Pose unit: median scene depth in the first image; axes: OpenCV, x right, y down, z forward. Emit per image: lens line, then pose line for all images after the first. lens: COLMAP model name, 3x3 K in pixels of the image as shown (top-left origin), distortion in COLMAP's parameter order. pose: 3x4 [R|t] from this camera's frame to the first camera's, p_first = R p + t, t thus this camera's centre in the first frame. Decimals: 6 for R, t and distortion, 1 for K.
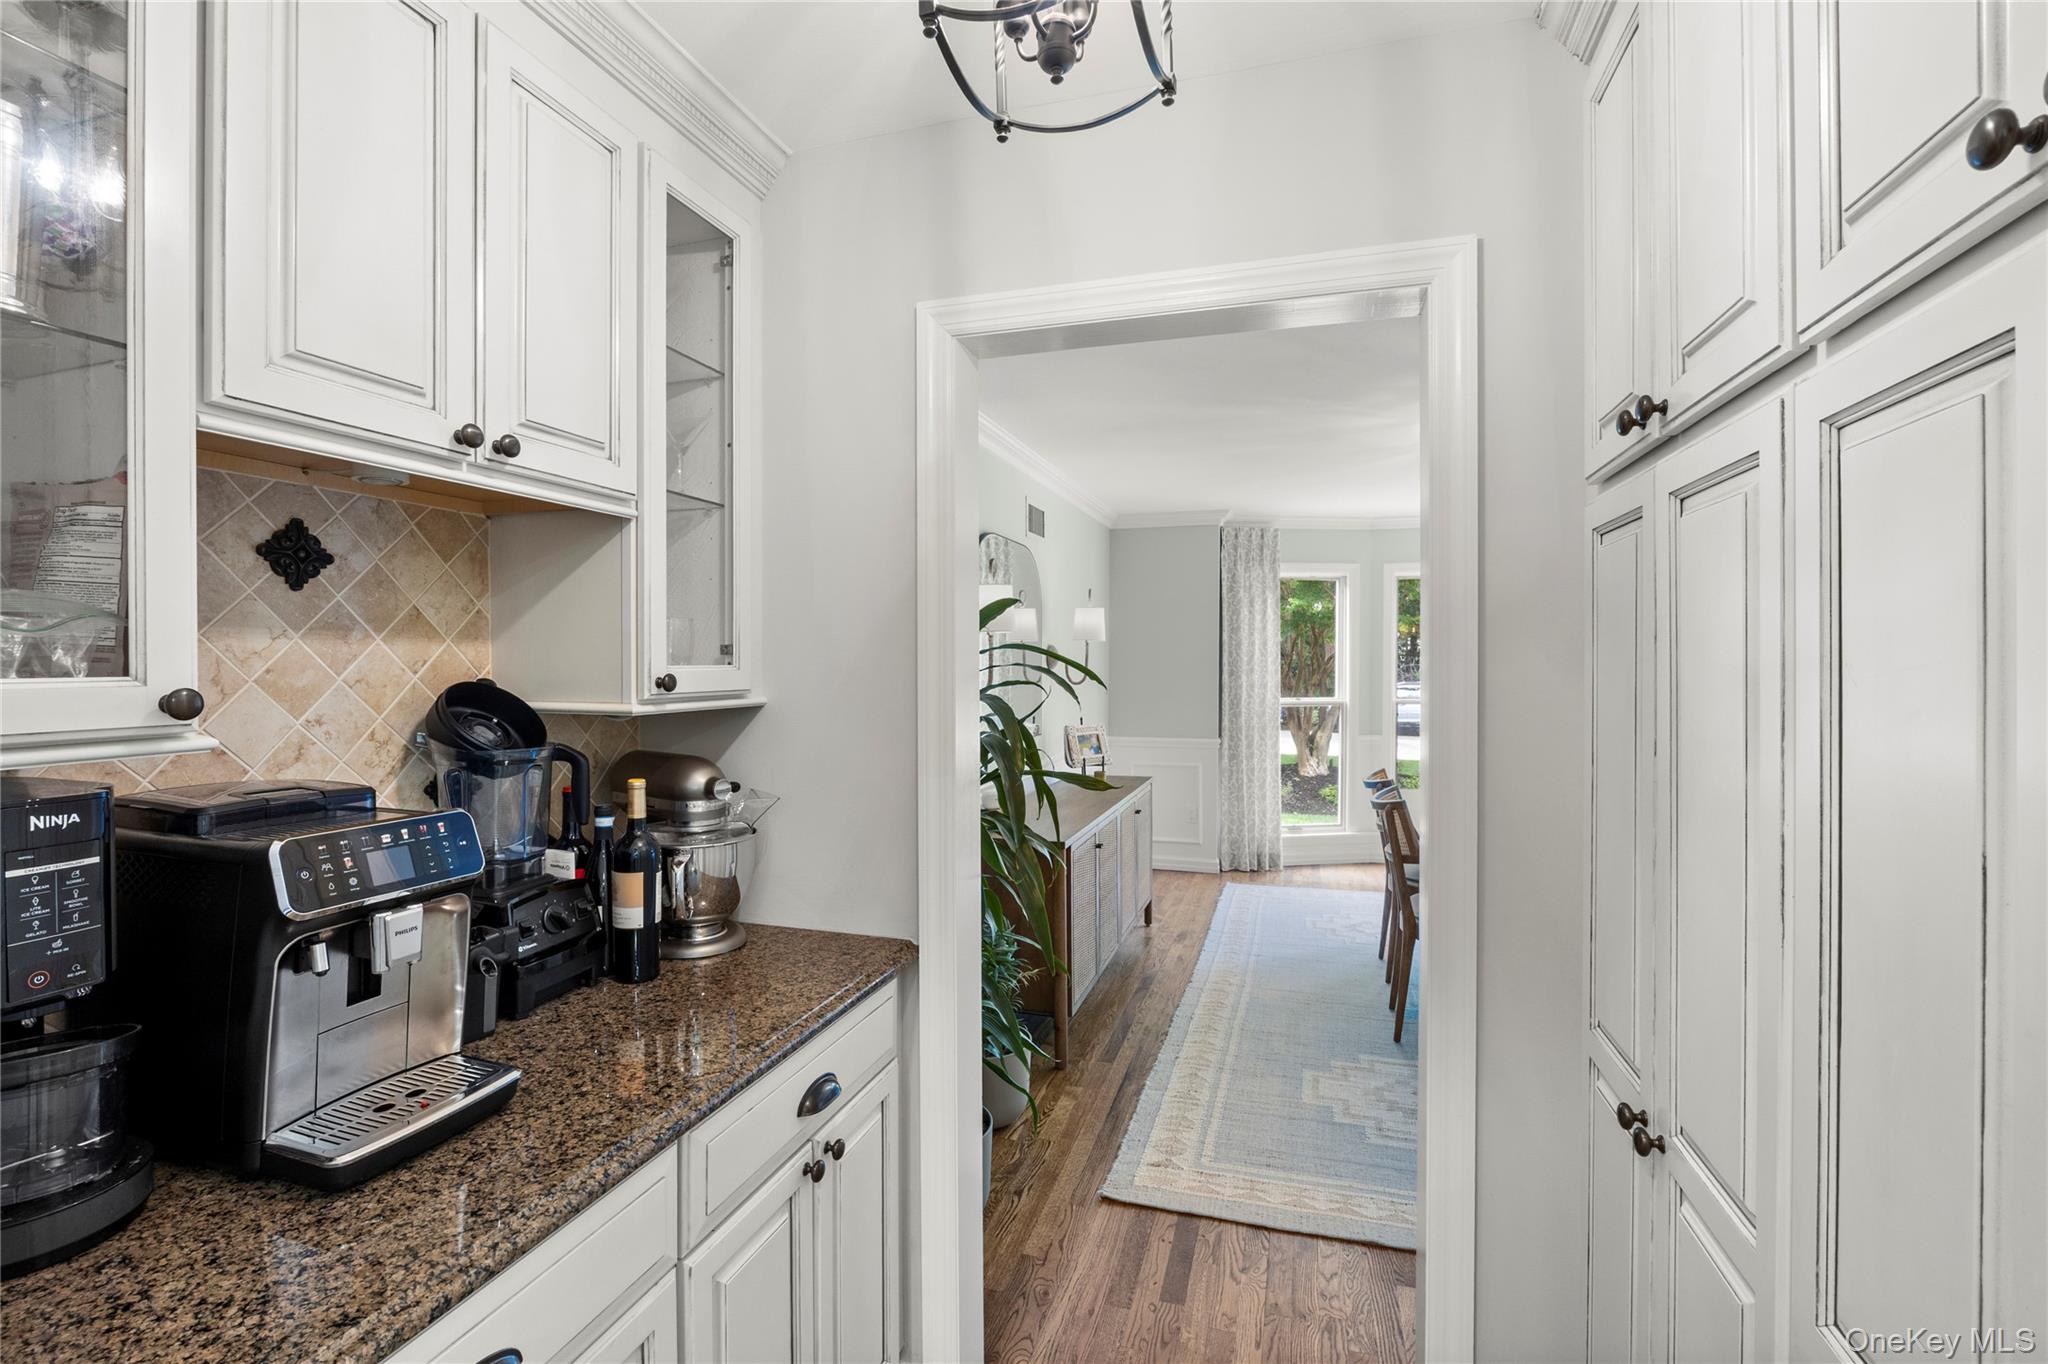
lens RADIAL K [[909.9, 0, 1022.3], [0, 909.9, 662.1], [0, 0, 1]] dist [-0.002958, -0.000074]
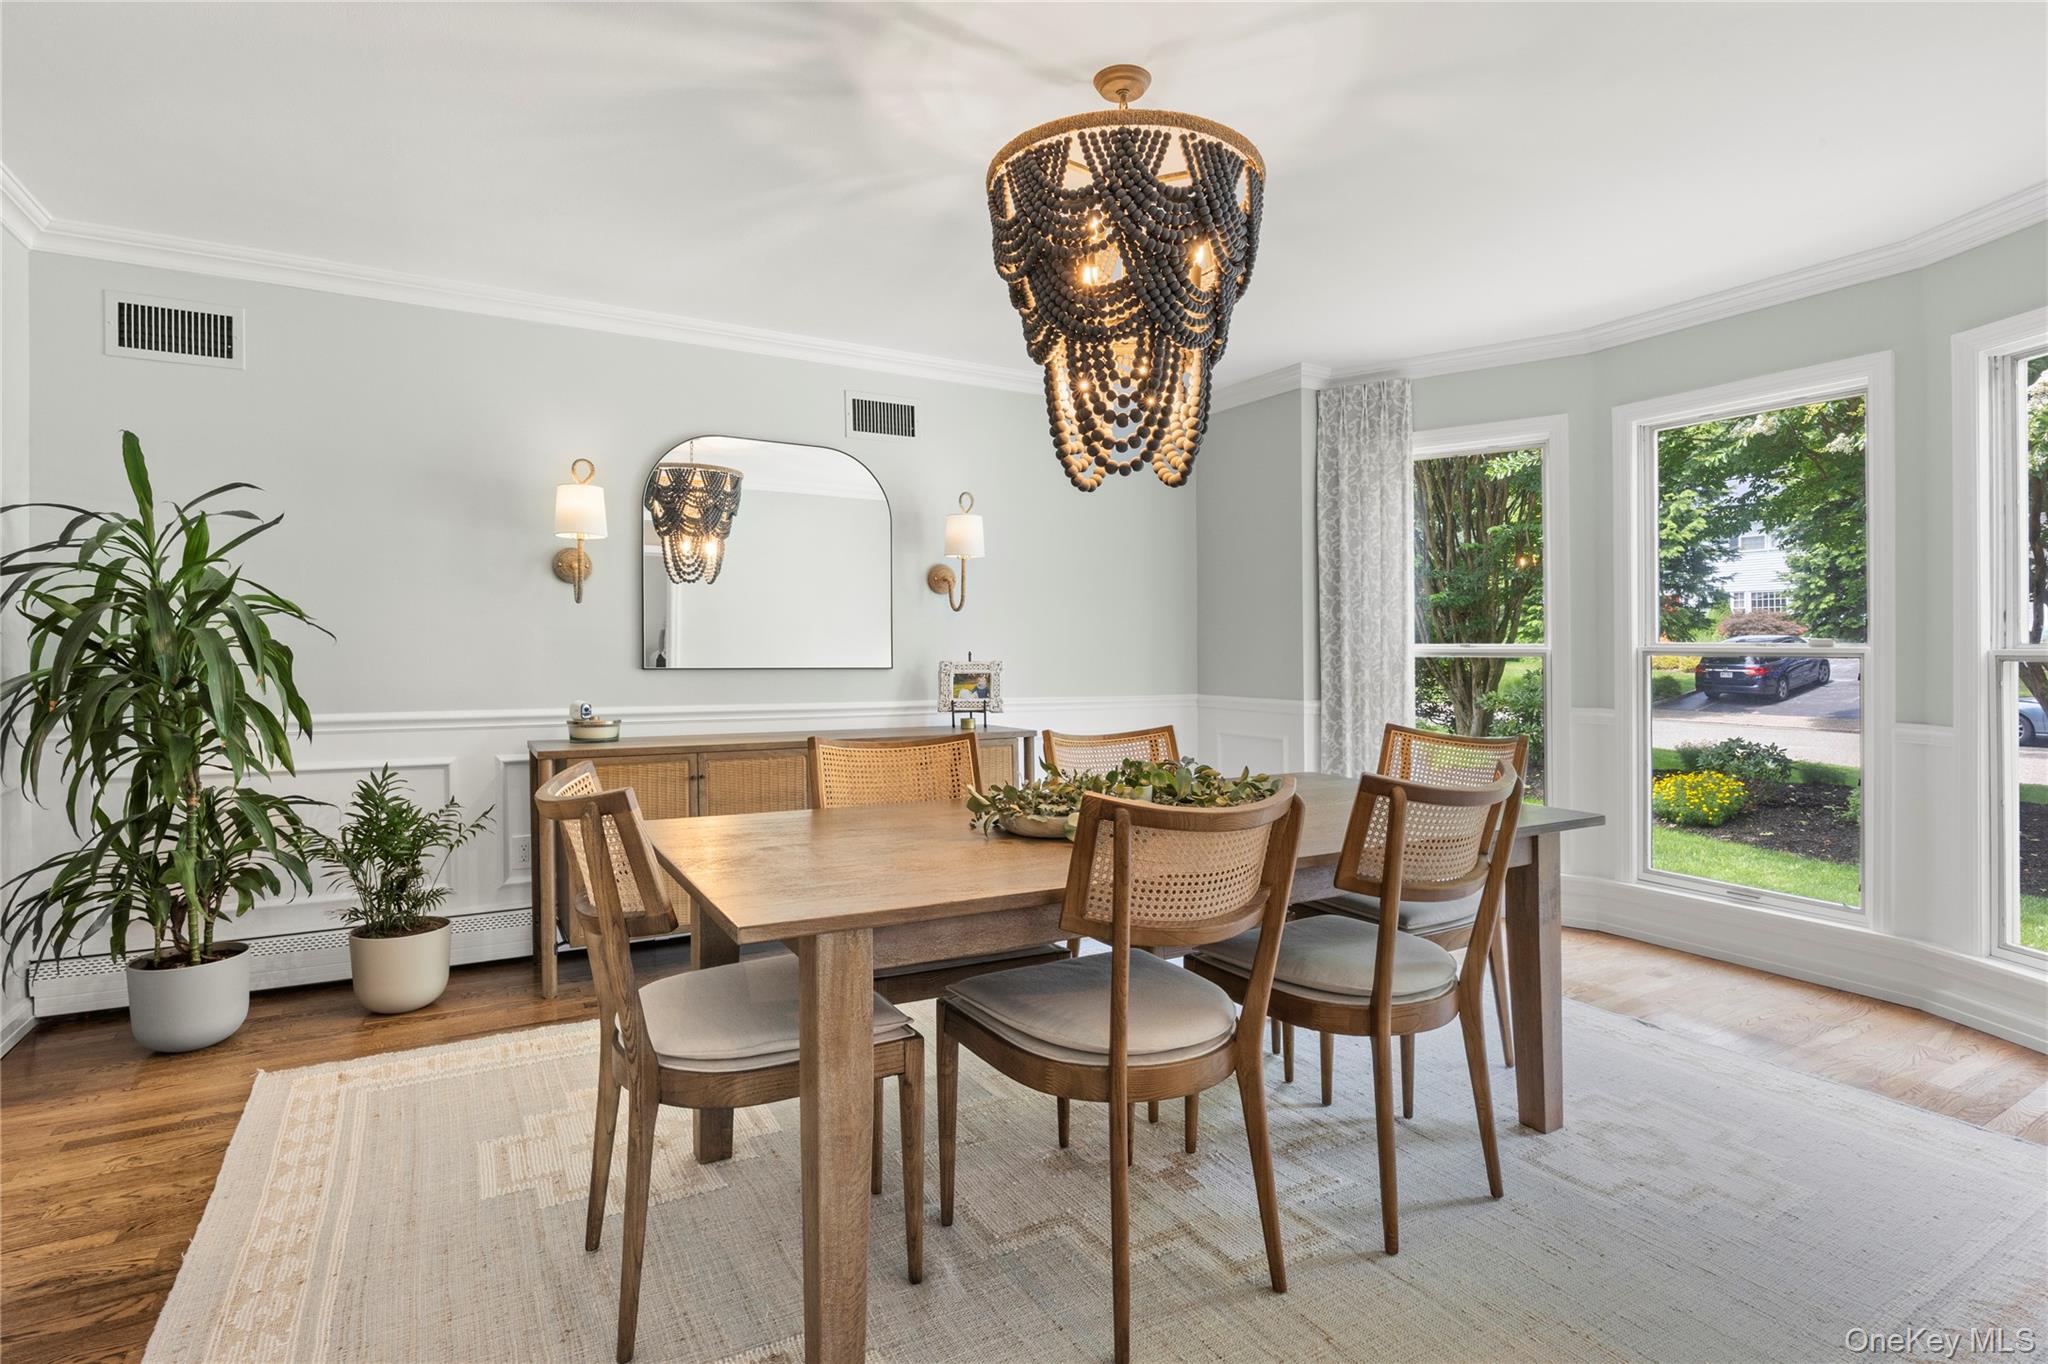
lens RADIAL K [[985.8, 0, 1027.6], [0, 985.8, 669.3], [0, 0, 1]] dist [-0.016679, 0.000808]
pose [[0.742275, 0.022041, -0.669732, 0.583366], [-0.005790, 0.999633, 0.026480, 0.042570], [0.670070, -0.015778, 0.742130, 0.316744]]
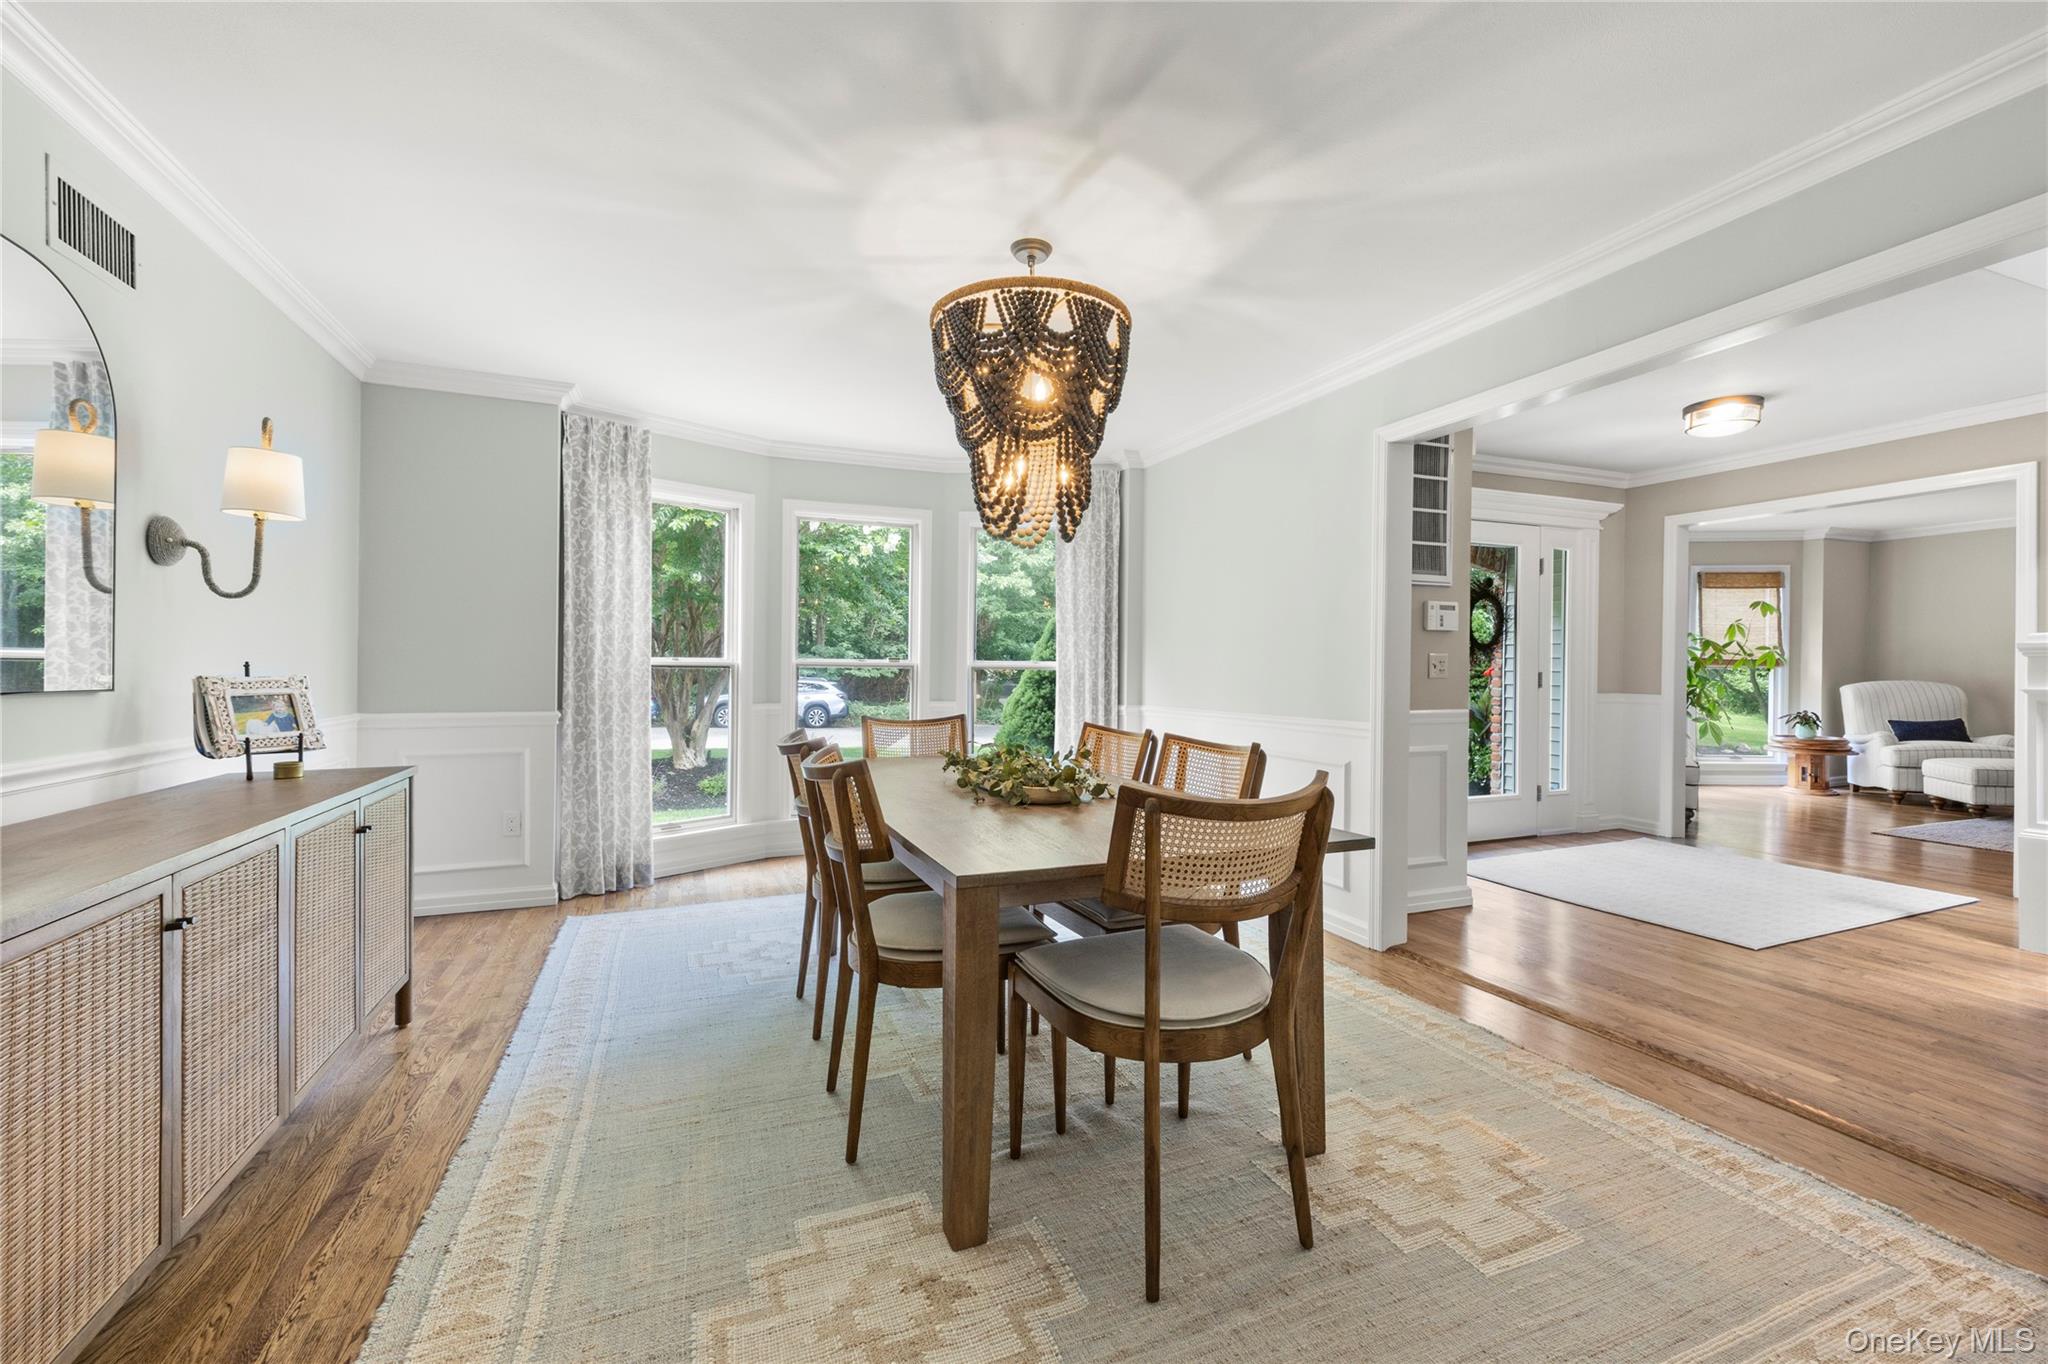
lens RADIAL K [[829.8, 0, 1022.9], [0, 829.8, 678.4], [0, 0, 1]] dist [0.006426, -0.000030]
pose [[0.768305, -0.000167, 0.640084, 0.082588], [-0.006073, 0.999953, 0.007550, 0.052617], [-0.640055, -0.009688, 0.768268, 0.284089]]
